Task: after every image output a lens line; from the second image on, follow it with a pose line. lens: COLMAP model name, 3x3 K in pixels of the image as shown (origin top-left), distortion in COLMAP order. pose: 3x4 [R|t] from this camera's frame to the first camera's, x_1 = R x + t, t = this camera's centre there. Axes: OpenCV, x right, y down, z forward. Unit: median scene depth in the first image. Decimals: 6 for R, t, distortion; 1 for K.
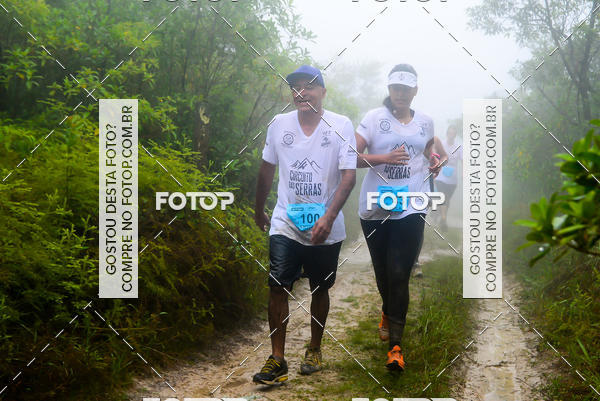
lens RADIAL K [[1044.5, 0, 321.6], [0, 1044.5, 210.9], [0, 0, 1]] dist [0.165232, 0.000000]
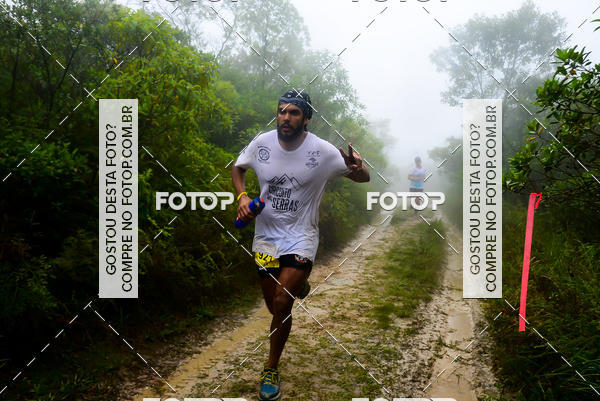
lens RADIAL K [[596.8, 0, 310.8], [0, 596.8, 209.9], [0, 0, 1]] dist [0.003387, 0.000000]
pose [[0.998414, 0.012879, -0.054804, -0.053923], [-0.012227, 0.999851, 0.012225, 0.017644], [0.054954, -0.011536, 0.998422, -0.158888]]
